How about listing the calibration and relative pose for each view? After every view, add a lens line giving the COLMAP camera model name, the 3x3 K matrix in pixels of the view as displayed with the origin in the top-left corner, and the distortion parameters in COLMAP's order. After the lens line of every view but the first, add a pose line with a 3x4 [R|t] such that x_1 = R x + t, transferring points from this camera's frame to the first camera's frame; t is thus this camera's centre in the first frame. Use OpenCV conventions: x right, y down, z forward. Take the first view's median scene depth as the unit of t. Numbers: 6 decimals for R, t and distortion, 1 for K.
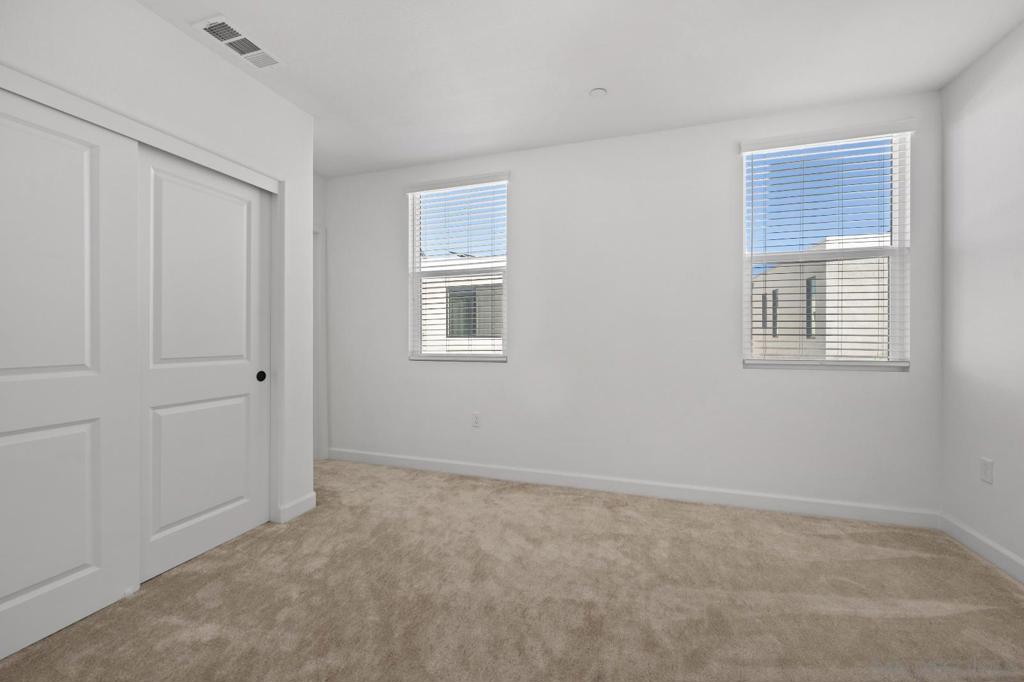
lens RADIAL K [[408.4, 0, 510.7], [0, 408.4, 341.3], [0, 0, 1]] dist [-0.000453, 0.000078]
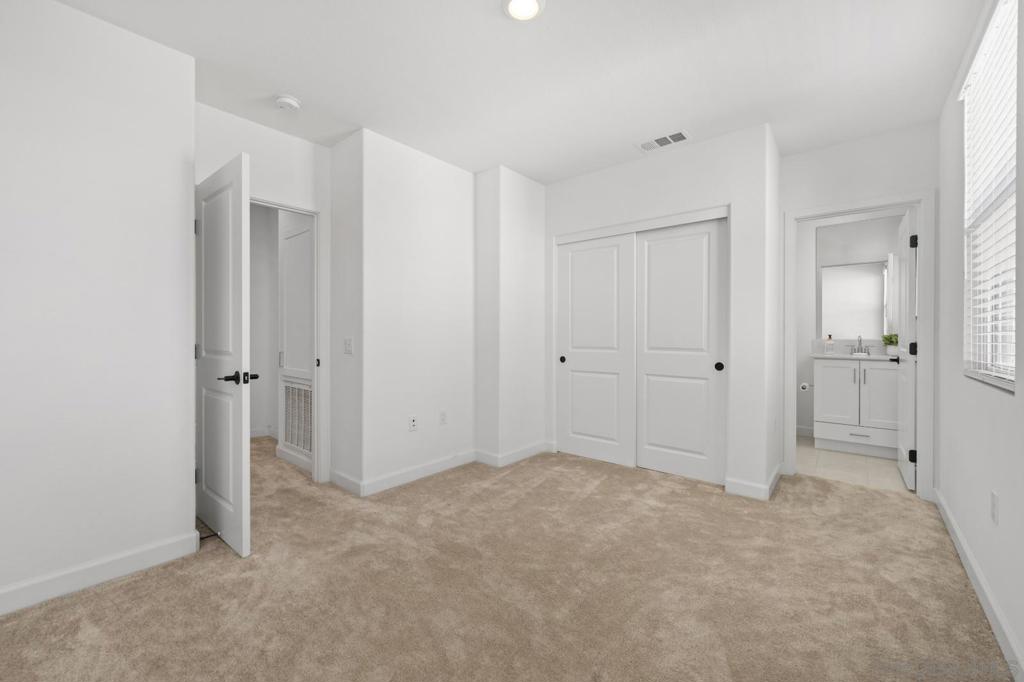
lens RADIAL K [[408.4, 0, 510.7], [0, 408.4, 341.3], [0, 0, 1]] dist [-0.000453, 0.000078]
pose [[-0.376810, 0.015171, -0.926166, 0.825455], [-0.013763, 0.999664, 0.021975, -0.011168], [0.926188, 0.021027, -0.376474, 0.913675]]
